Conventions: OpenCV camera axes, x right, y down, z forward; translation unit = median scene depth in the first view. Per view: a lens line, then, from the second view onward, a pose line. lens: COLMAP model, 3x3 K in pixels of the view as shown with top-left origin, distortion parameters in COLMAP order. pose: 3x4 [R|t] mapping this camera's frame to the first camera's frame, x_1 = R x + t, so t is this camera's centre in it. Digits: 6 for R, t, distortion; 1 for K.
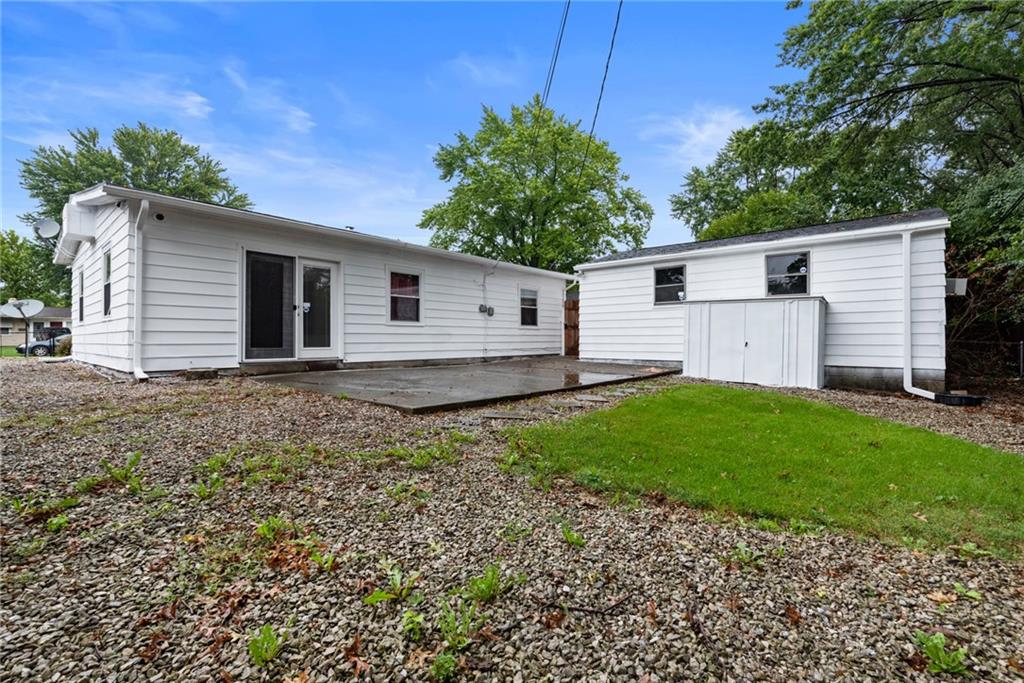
lens RADIAL K [[448.0, 0, 512.4], [0, 448.0, 342.0], [0, 0, 1]] dist [-0.000850, -0.000264]
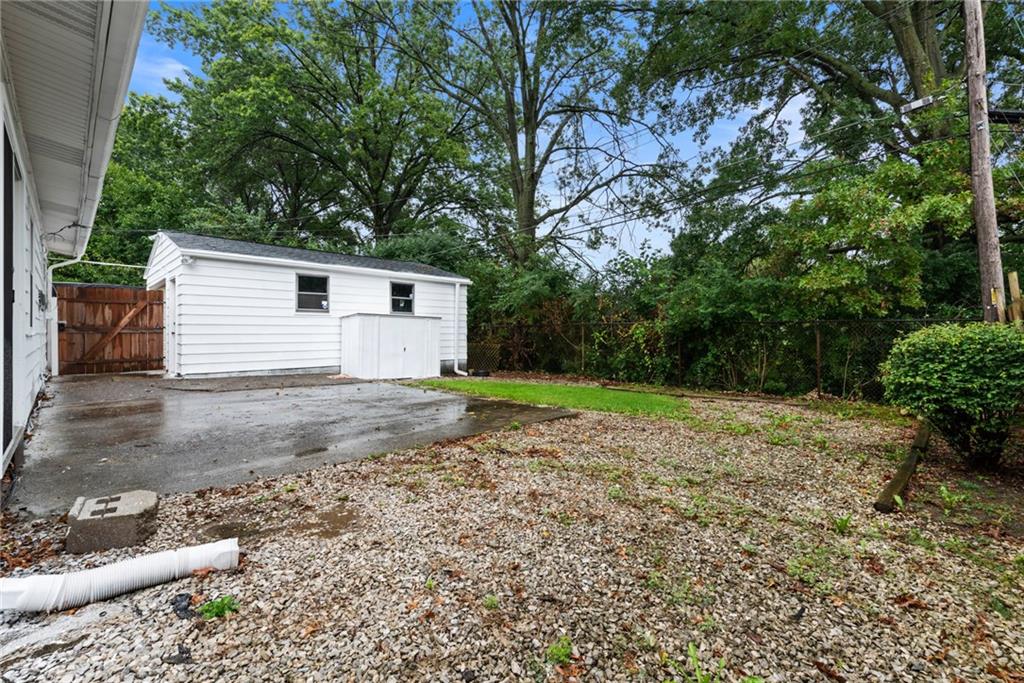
lens RADIAL K [[448.0, 0, 511.5], [0, 448.0, 333.2], [0, 0, 1]] dist [-0.000850, -0.000264]
pose [[0.068045, -0.002541, 0.997679, -0.727400], [0.004704, 0.999986, 0.002226, -0.041055], [-0.997671, 0.004542, 0.068056, 0.552615]]
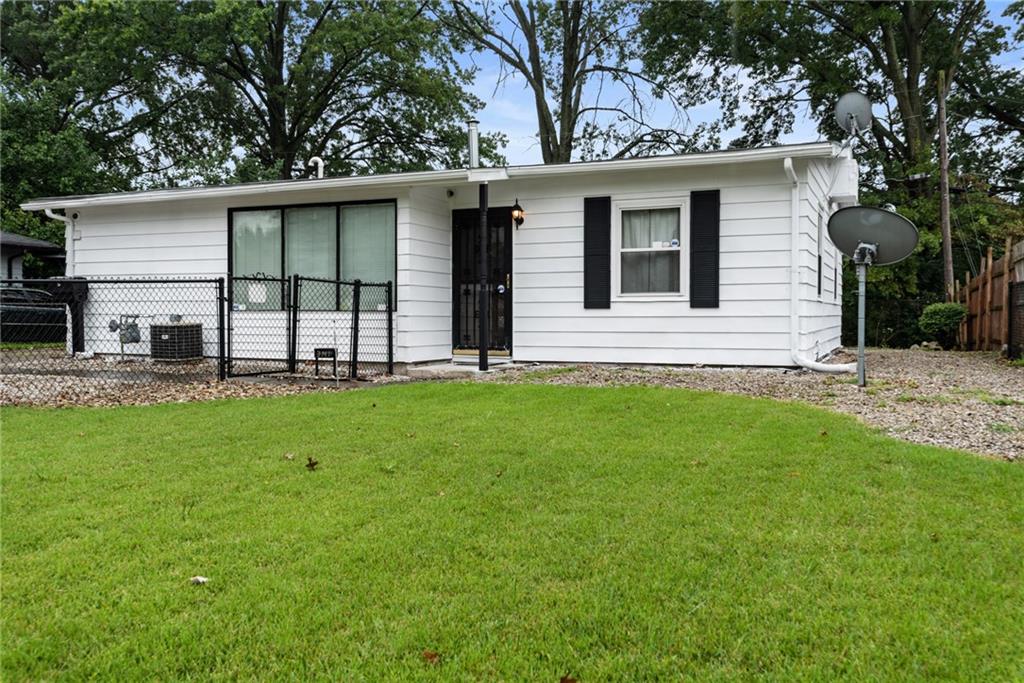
lens RADIAL K [[886.0, 0, 512.5], [0, 886.0, 341.8], [0, 0, 1]] dist [0.010317, 0.003906]
pose [[-0.304874, -0.025715, 0.952045, -1.466728], [0.006306, 0.999559, 0.029017, -0.029781], [-0.952372, 0.014850, -0.304578, 1.273785]]
